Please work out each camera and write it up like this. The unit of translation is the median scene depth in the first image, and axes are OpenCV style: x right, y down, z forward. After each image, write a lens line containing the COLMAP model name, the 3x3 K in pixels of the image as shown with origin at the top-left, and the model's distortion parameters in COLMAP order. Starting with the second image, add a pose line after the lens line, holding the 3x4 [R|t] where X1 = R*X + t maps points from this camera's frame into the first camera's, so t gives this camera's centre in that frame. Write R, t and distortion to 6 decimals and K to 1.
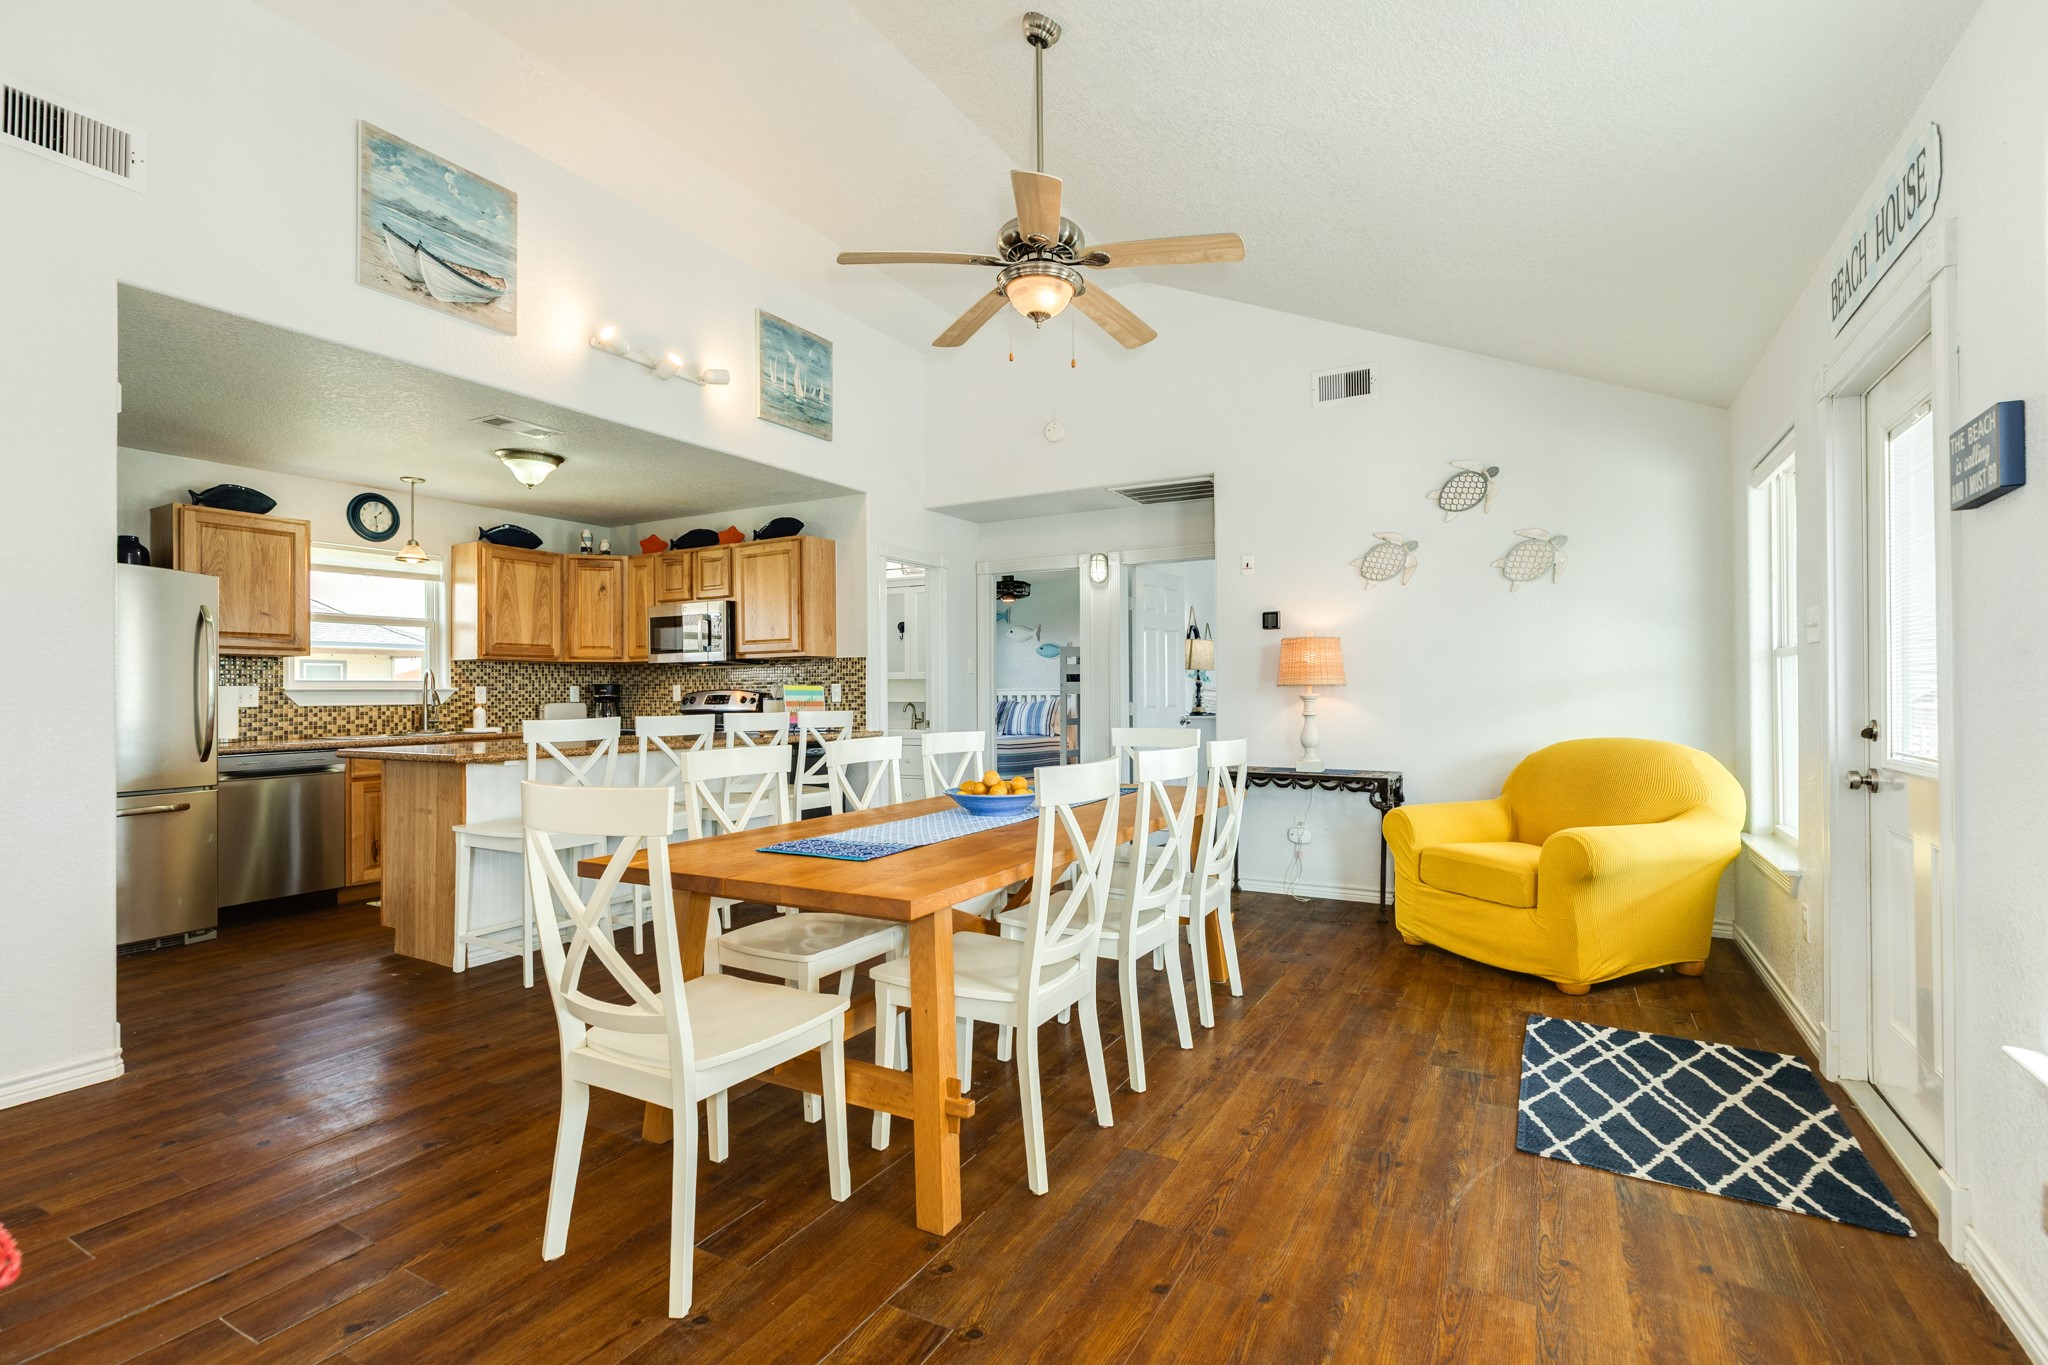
lens RADIAL K [[927.1, 0, 1006.6], [0, 927.1, 680.0], [0, 0, 1]] dist [0.000442, -0.000843]
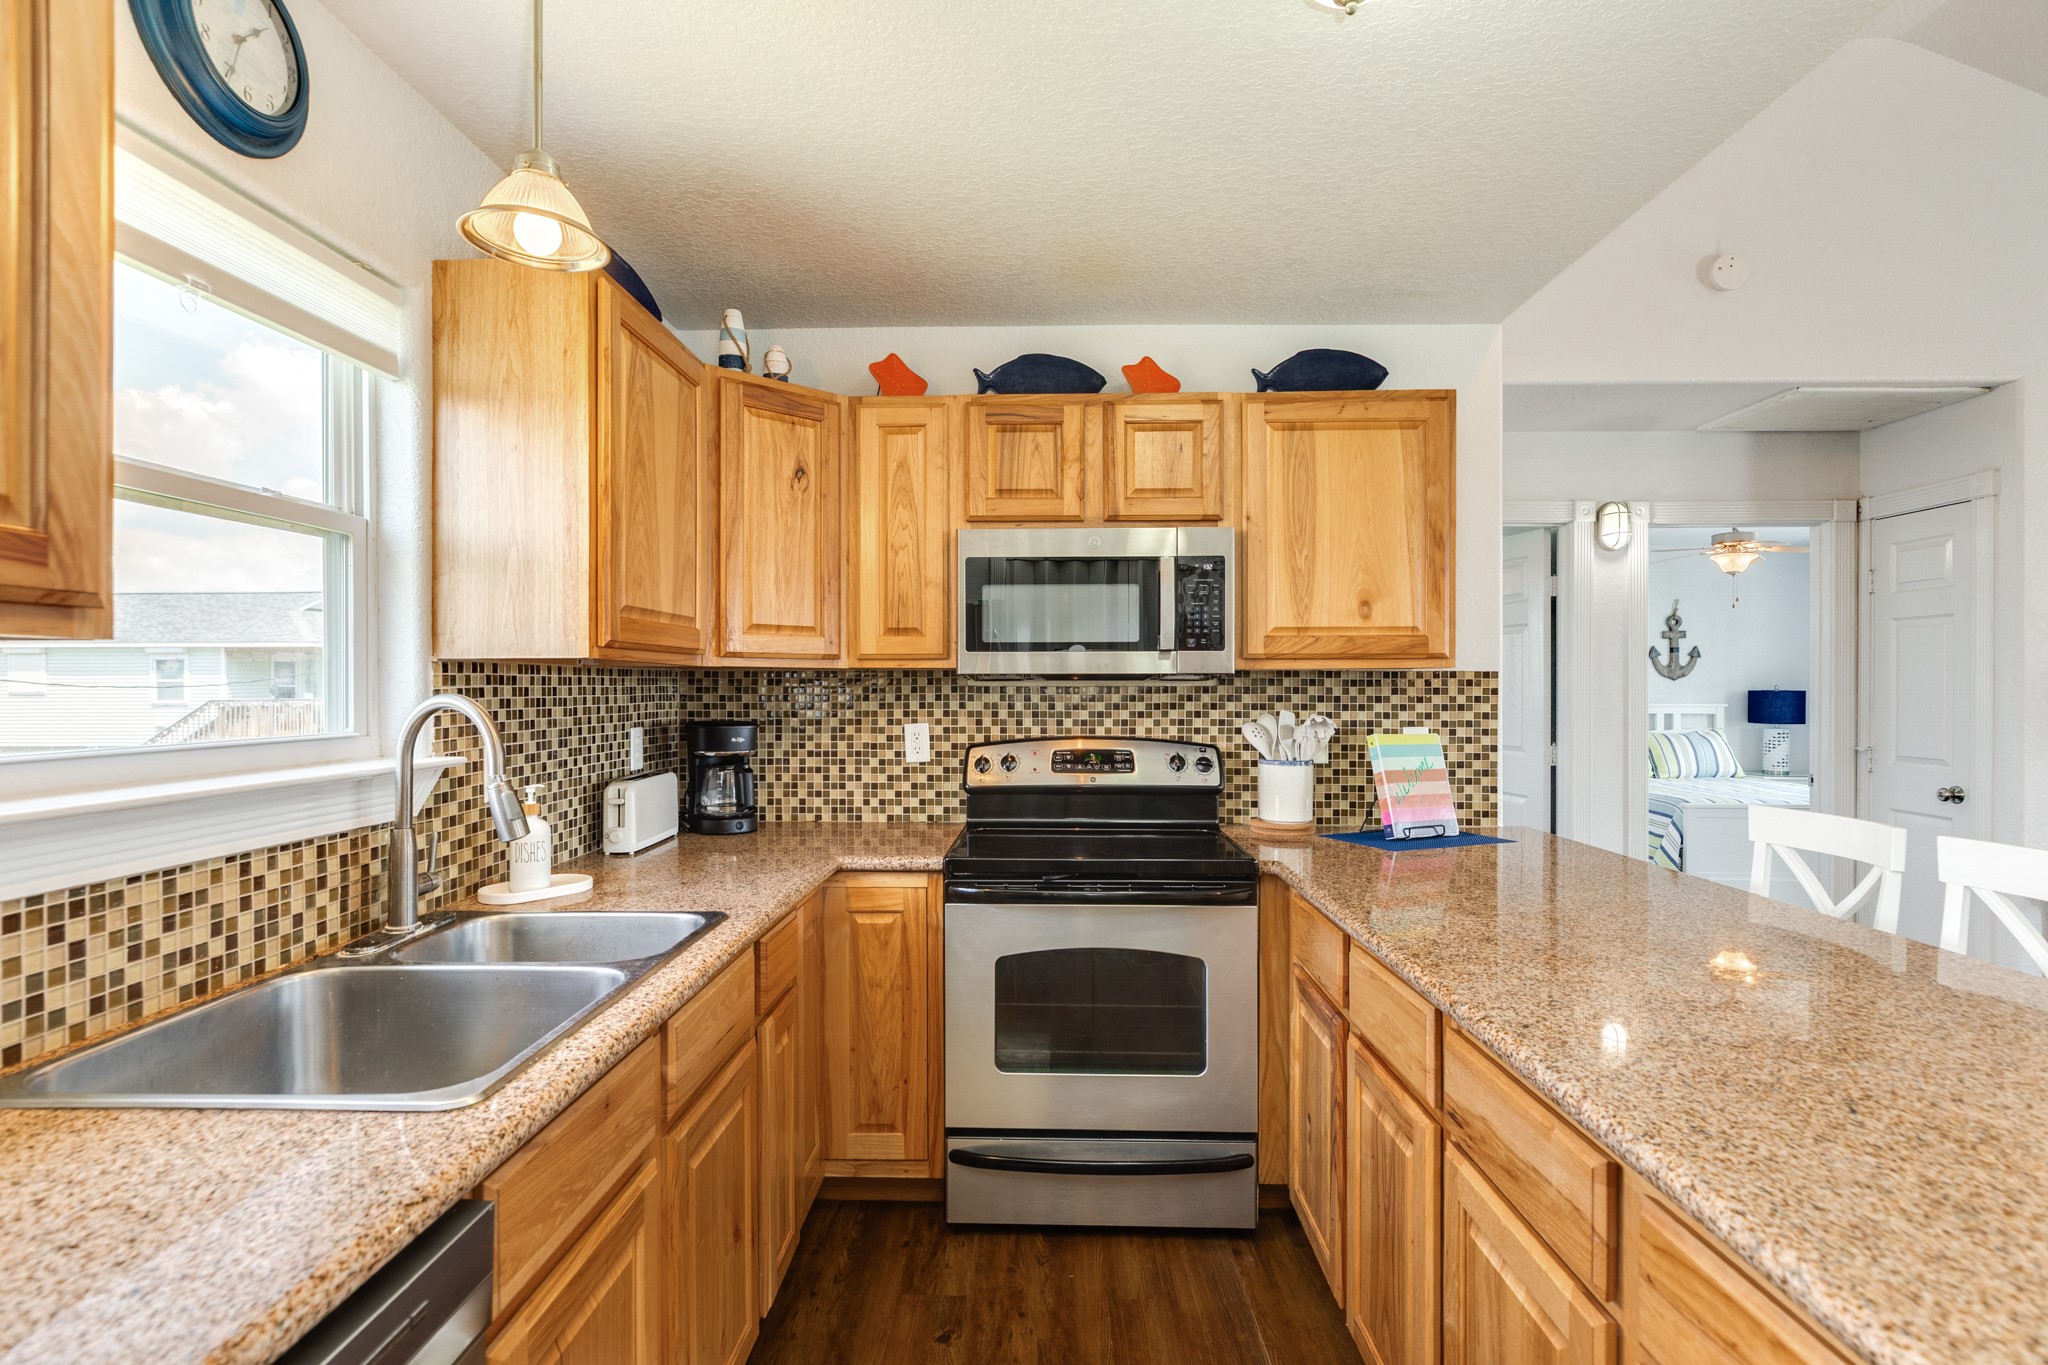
lens RADIAL K [[1005.5, 0, 1029.5], [0, 1005.5, 680.8], [0, 0, 1]] dist [0.011964, 0.000753]
pose [[0.879802, 0.009154, 0.475253, -0.599369], [-0.013460, 0.999893, 0.005658, -0.019517], [-0.475150, -0.011375, 0.879831, 0.653369]]
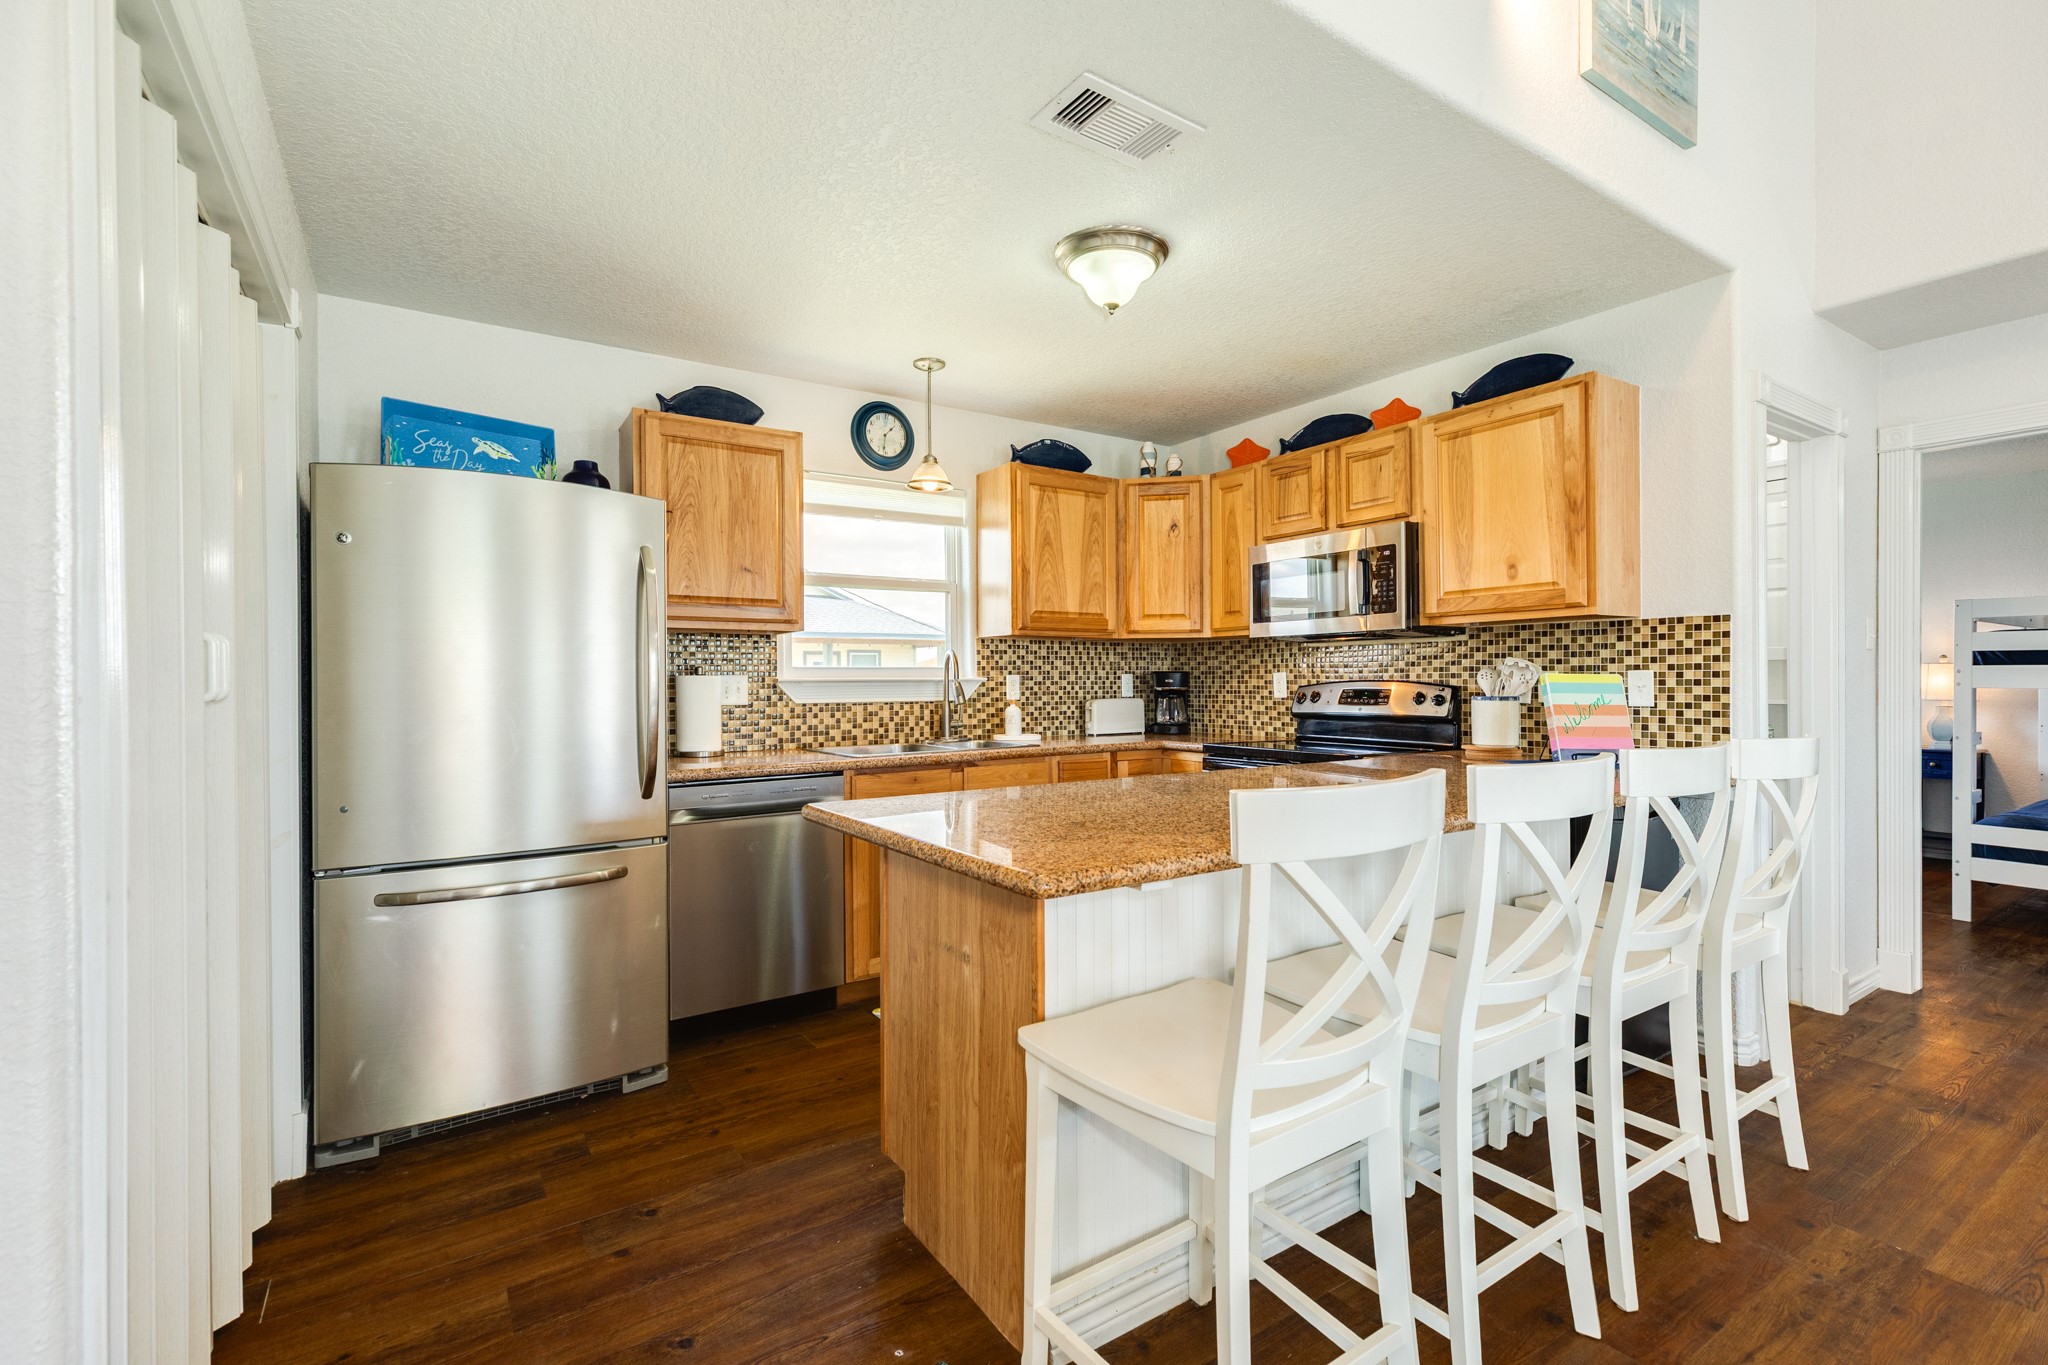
lens RADIAL K [[927.1, 0, 1022.3], [0, 927.1, 677.2], [0, 0, 1]] dist [0.000442, -0.000843]
pose [[0.891253, 0.000706, -0.453505, -0.255266], [0.004870, 0.999926, 0.011128, 0.000691], [0.453480, -0.012127, 0.891184, 0.397256]]
